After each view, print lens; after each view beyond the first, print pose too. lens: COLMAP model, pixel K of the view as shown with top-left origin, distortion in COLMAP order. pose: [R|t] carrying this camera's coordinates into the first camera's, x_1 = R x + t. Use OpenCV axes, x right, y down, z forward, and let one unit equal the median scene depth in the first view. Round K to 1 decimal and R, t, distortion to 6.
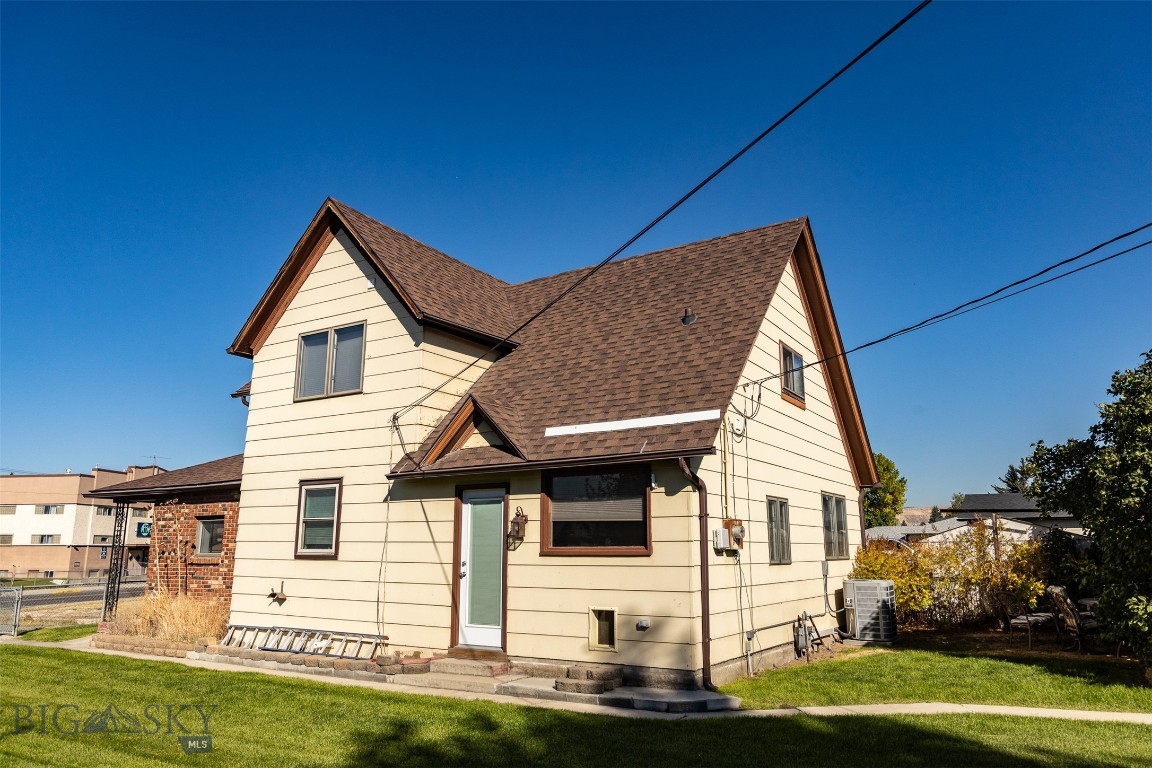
lens RADIAL K [[798.1, 0, 576.0], [0, 798.1, 384.0], [0, 0, 1]] dist [-0.030234, 0.000001]
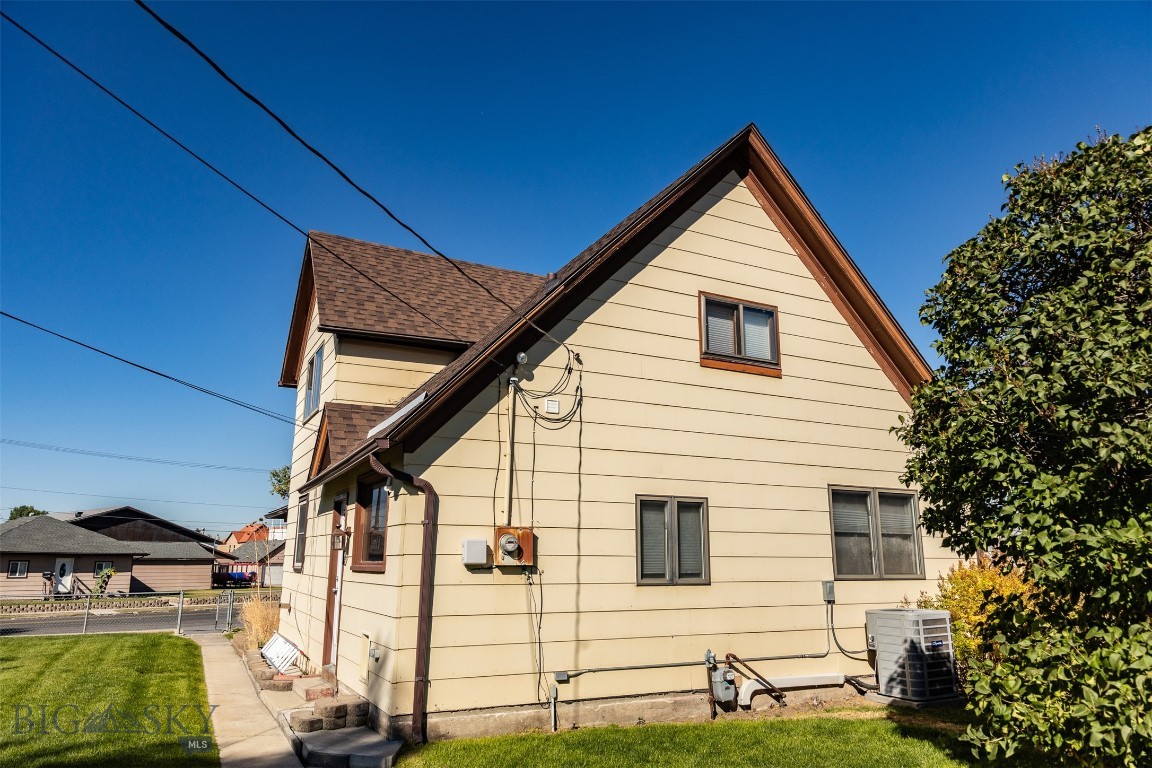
lens RADIAL K [[794.4, 0, 576.0], [0, 794.4, 384.0], [0, 0, 1]] dist [0.001025, 0.000600]
pose [[0.866839, -0.109935, -0.486318, 0.537088], [0.102193, 0.993856, -0.042511, 0.055995], [0.488003, -0.012848, 0.872747, 0.280326]]
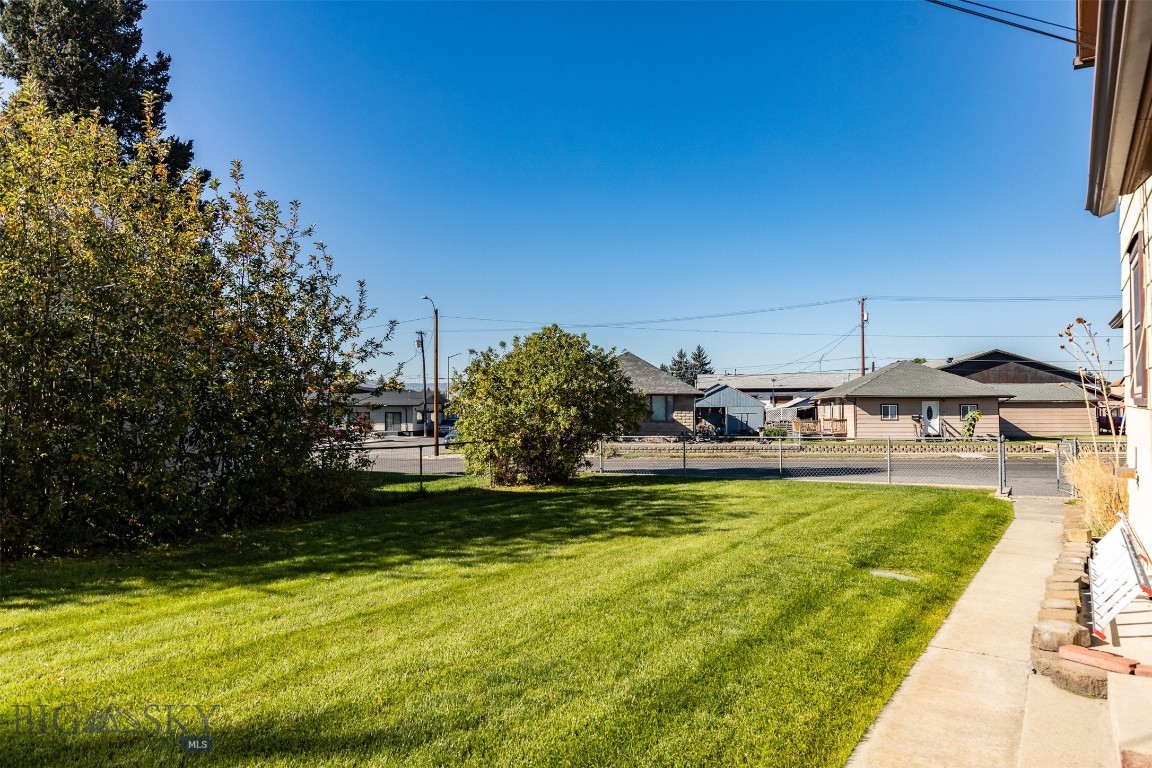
lens RADIAL K [[794.4, 0, 576.0], [0, 794.4, 384.0], [0, 0, 1]] dist [0.001025, 0.000600]
pose [[0.034922, -0.033605, -0.998825, 0.141305], [0.209707, 0.977430, -0.025553, 0.151762], [0.977140, -0.208568, 0.041181, 0.675771]]
